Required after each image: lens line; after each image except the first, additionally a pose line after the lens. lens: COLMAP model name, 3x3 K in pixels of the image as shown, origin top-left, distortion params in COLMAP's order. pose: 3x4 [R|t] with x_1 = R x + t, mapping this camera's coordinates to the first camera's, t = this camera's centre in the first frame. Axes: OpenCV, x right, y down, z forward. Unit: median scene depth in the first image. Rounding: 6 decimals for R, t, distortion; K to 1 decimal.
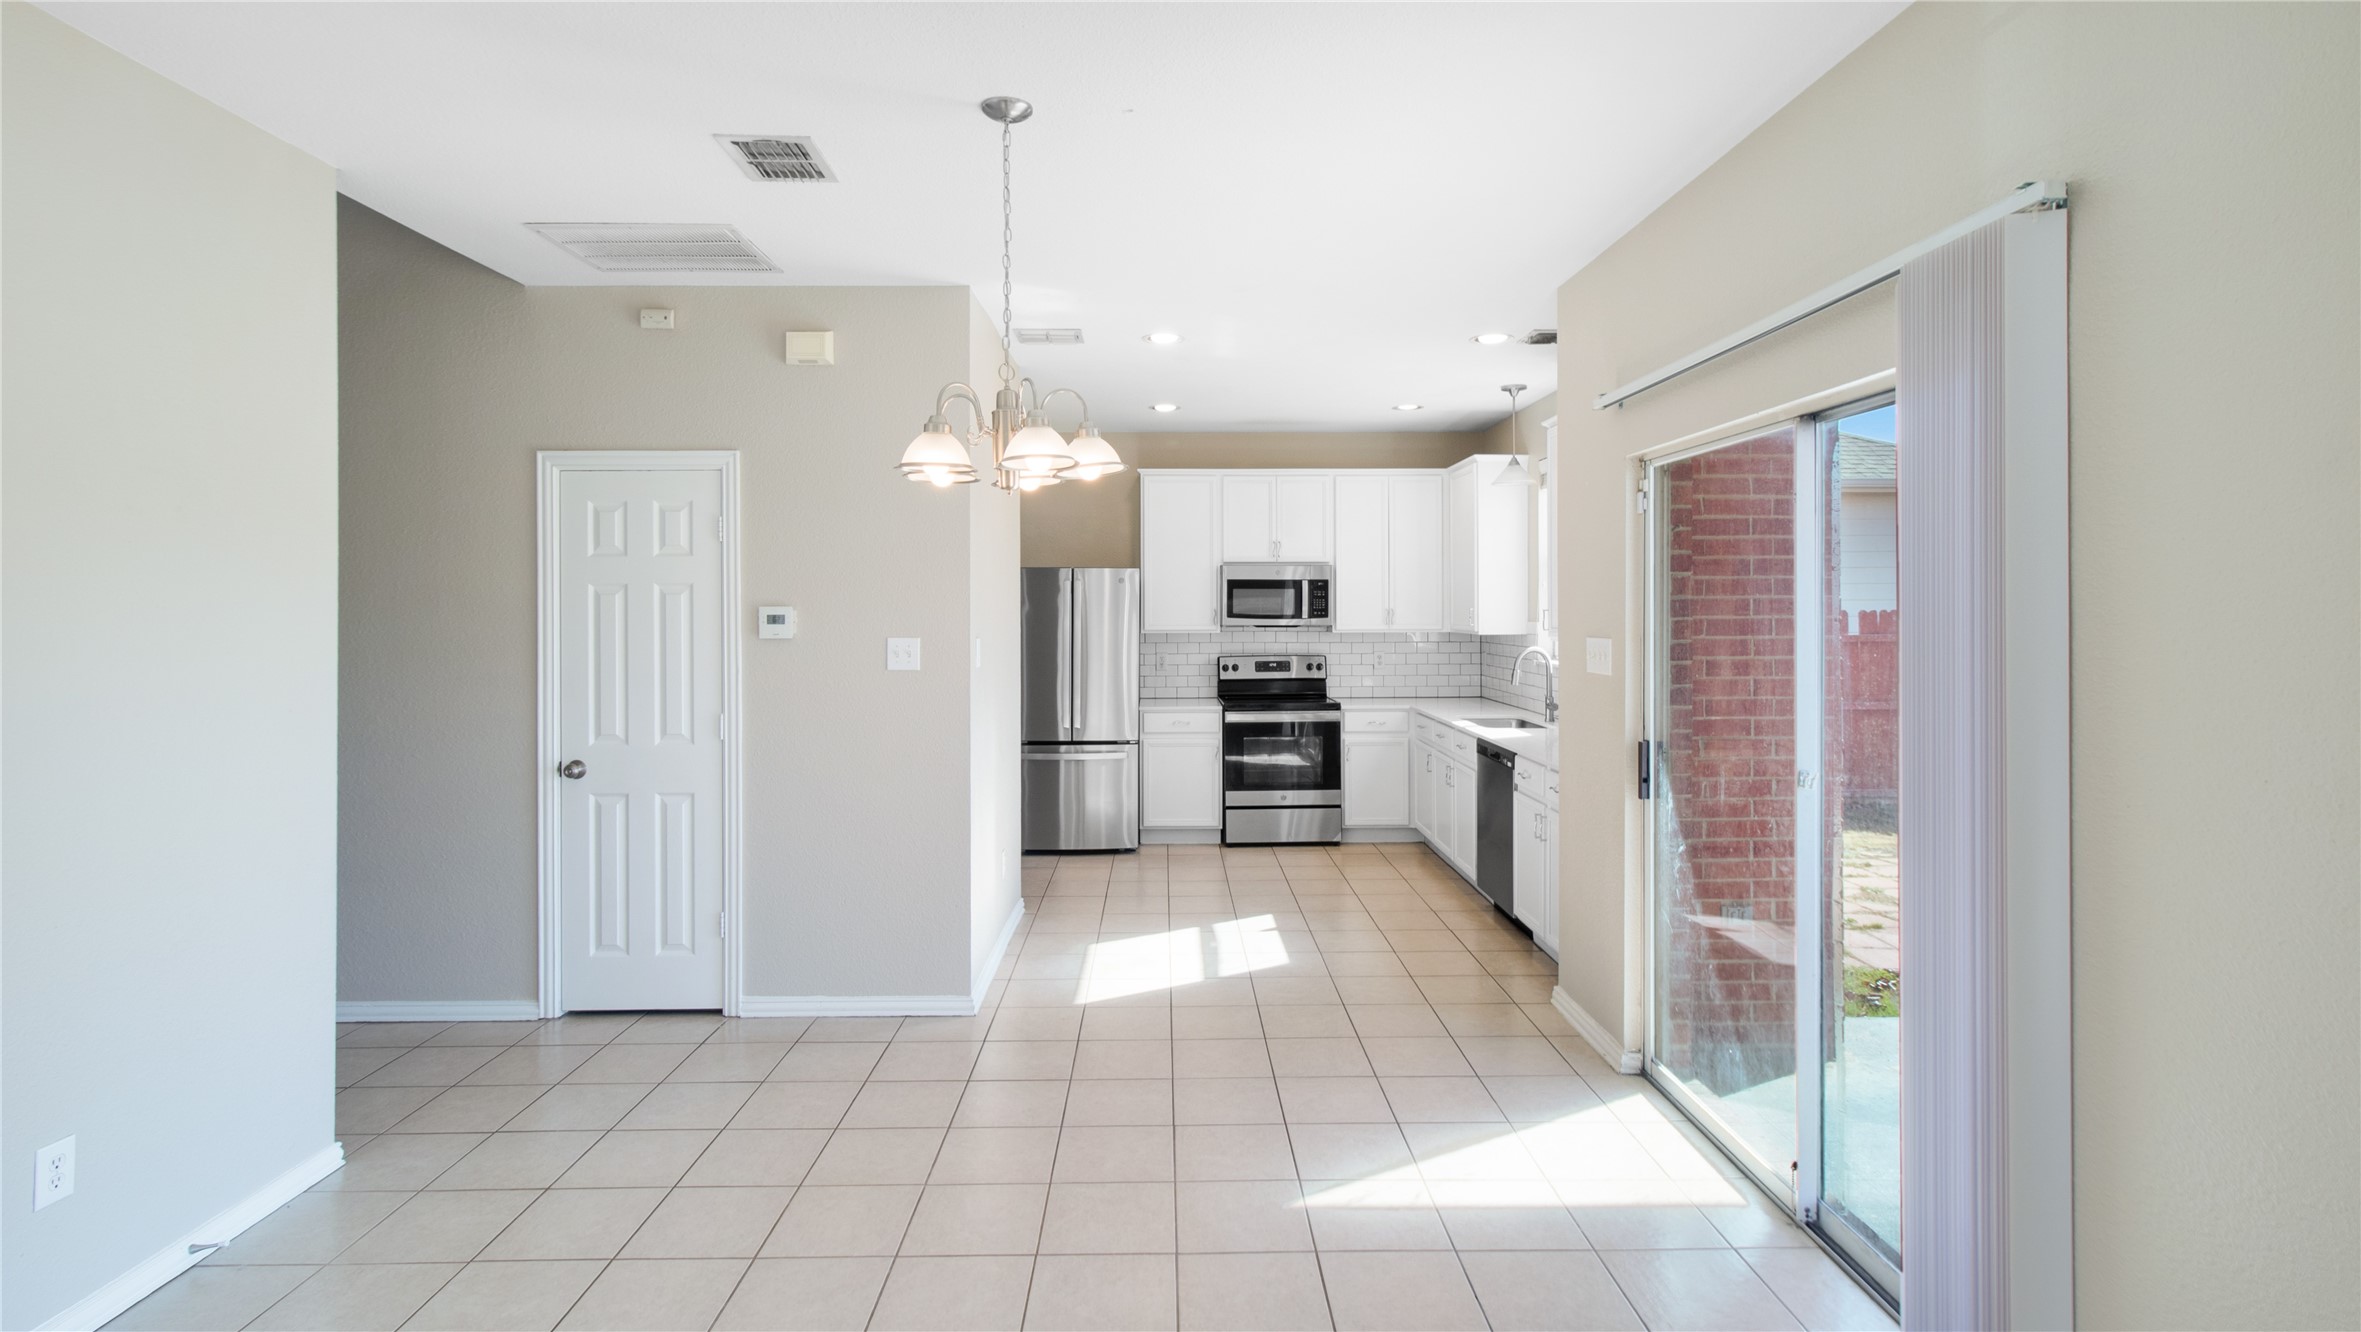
lens RADIAL K [[1135.3, 0, 1181.0], [0, 1135.3, 640.1], [0, 0, 1]] dist [-0.001303, -0.012411]
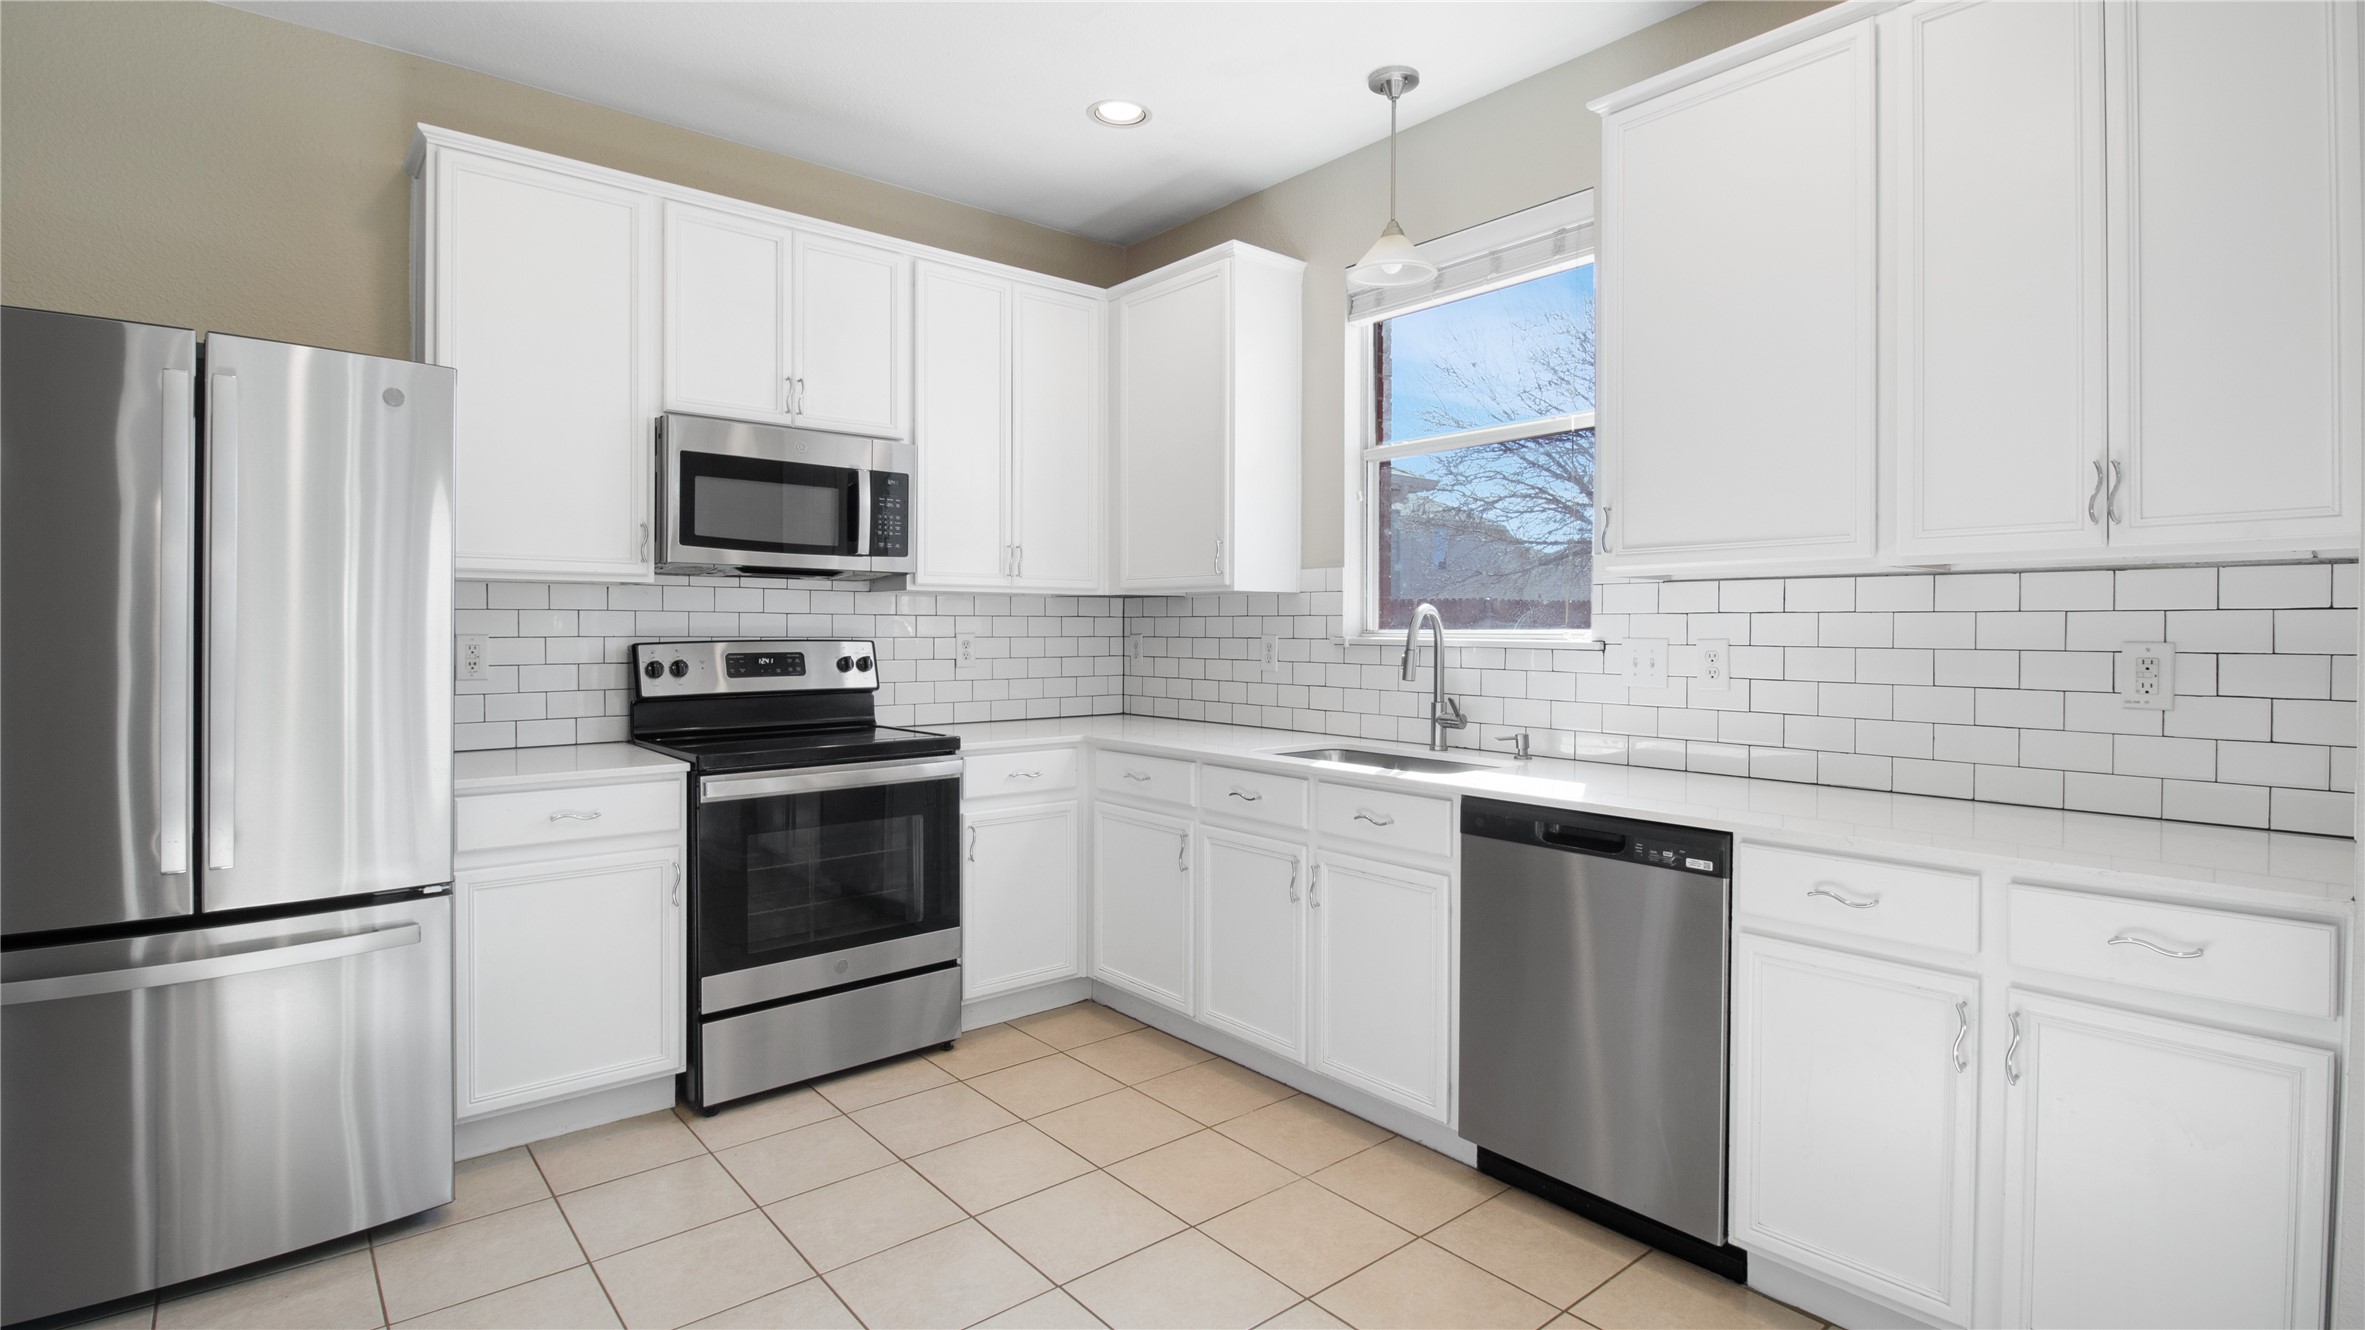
lens RADIAL K [[1137.2, 0, 1183.0], [0, 1137.2, 639.1], [0, 0, 1]] dist [-0.001303, -0.012411]
pose [[0.780784, -0.000631, 0.624801, -0.073396], [0.013119, 0.999796, -0.015384, 0.022873], [-0.624663, 0.020209, 0.780633, 0.563899]]
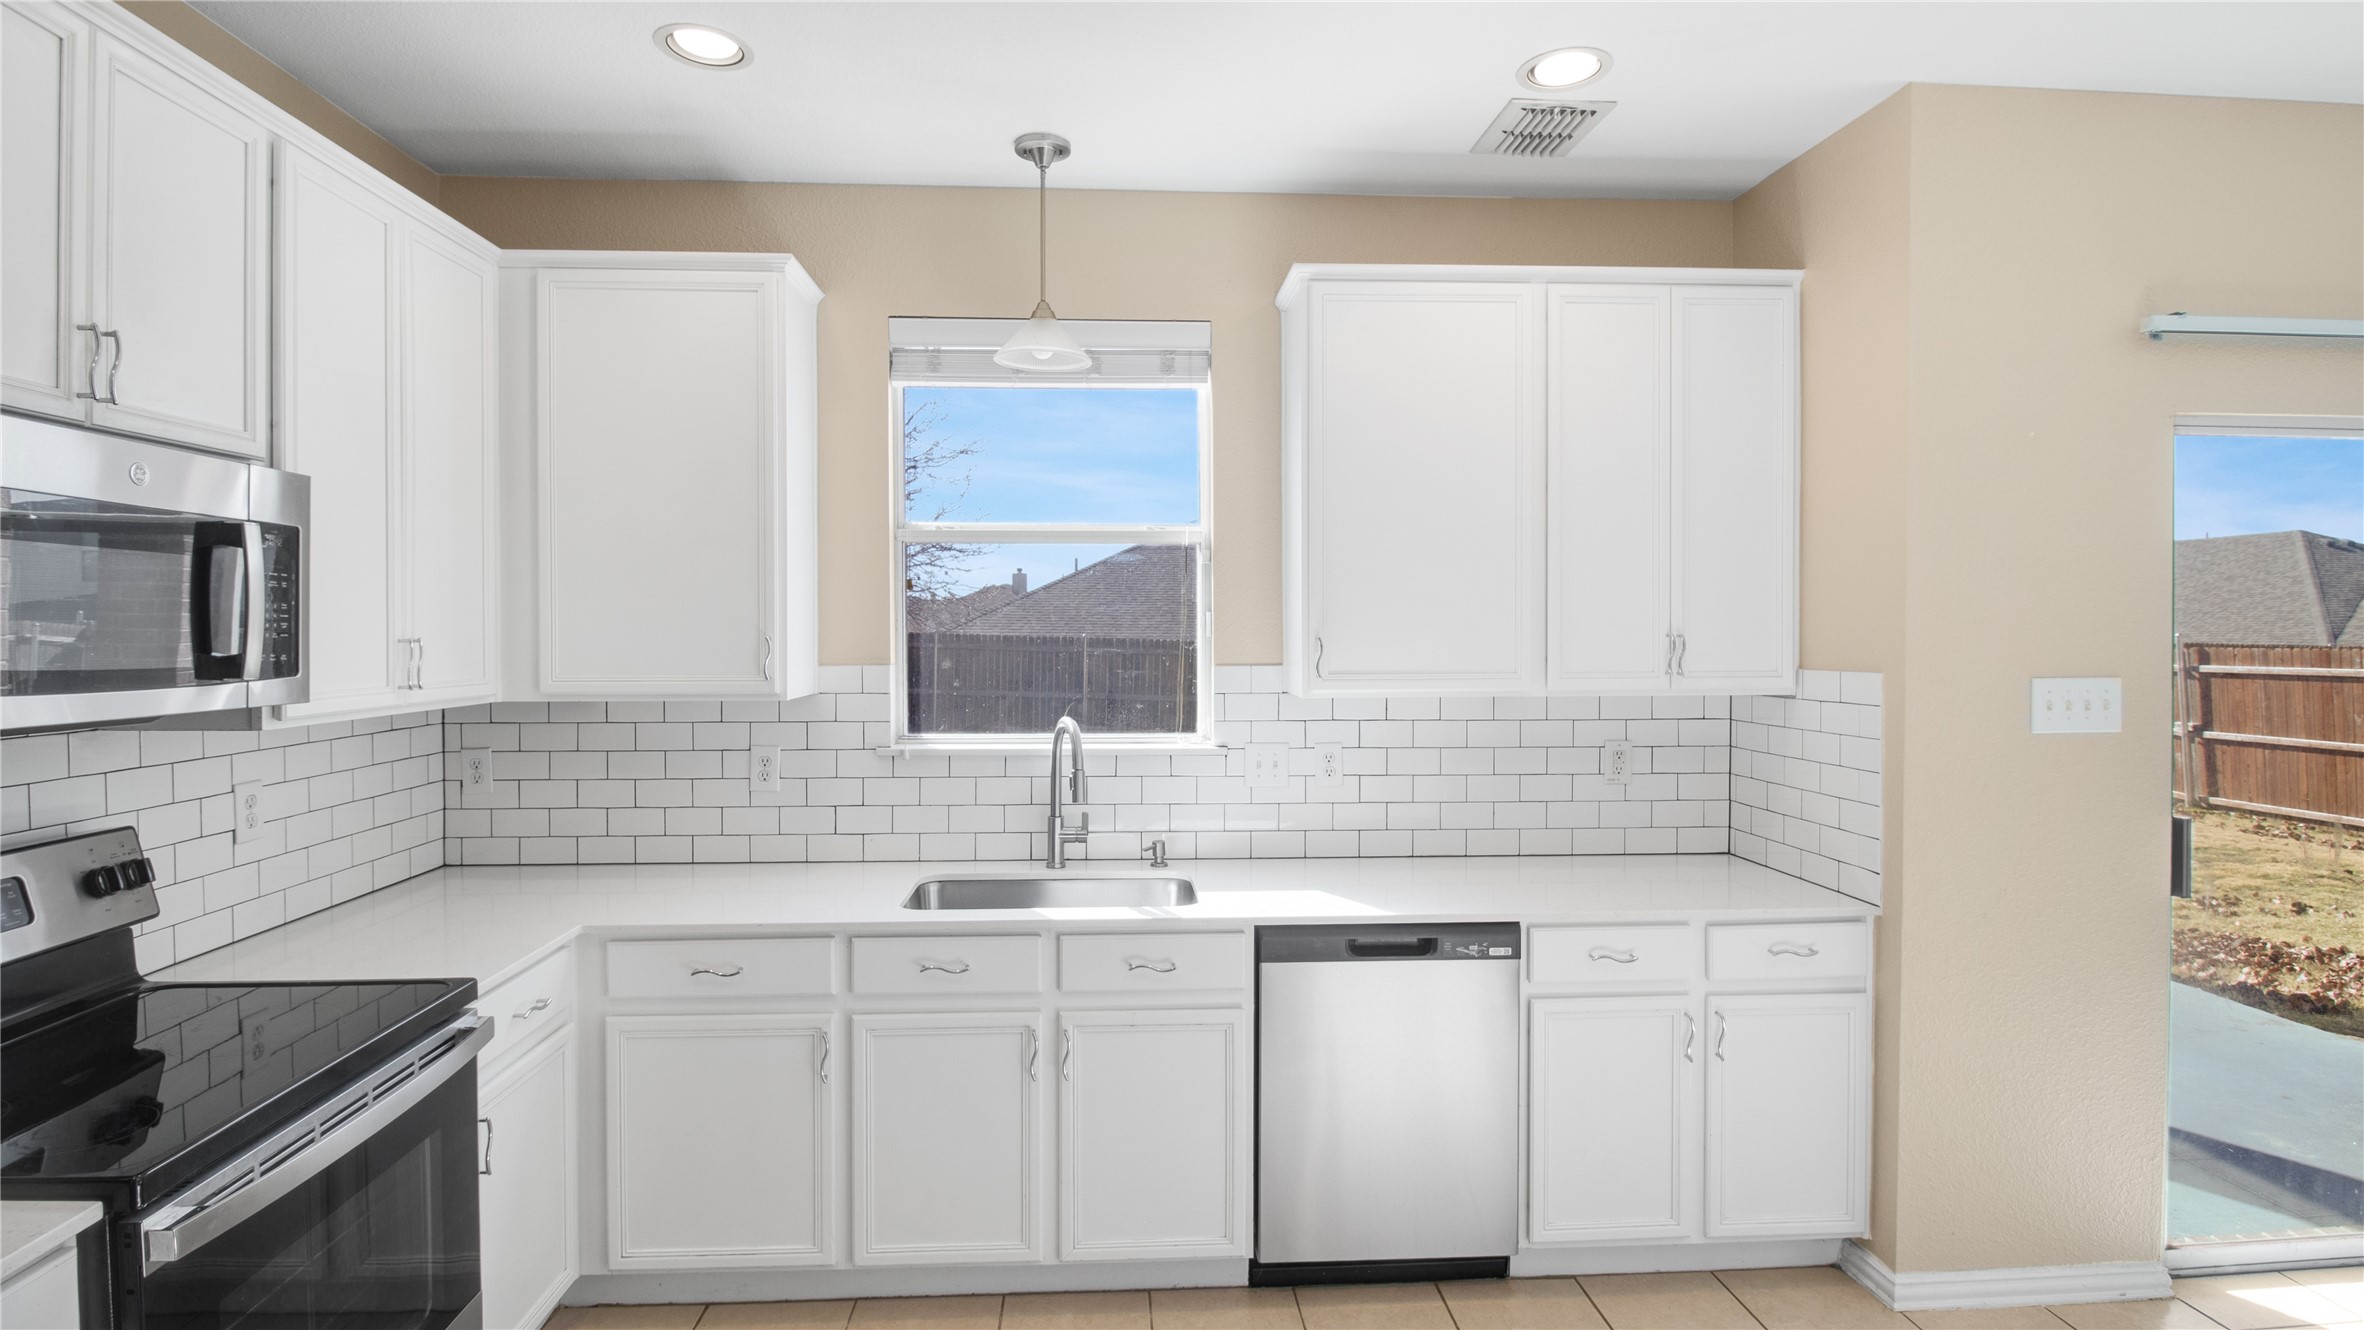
lens RADIAL K [[1136.7, 0, 1182.5], [0, 1136.7, 639.1], [0, 0, 1]] dist [-0.001303, -0.012411]
pose [[-0.037400, -0.006883, 0.999277, -0.135751], [0.032385, 0.999443, 0.008096, -0.023185], [-0.998775, 0.032665, -0.037156, 0.803891]]
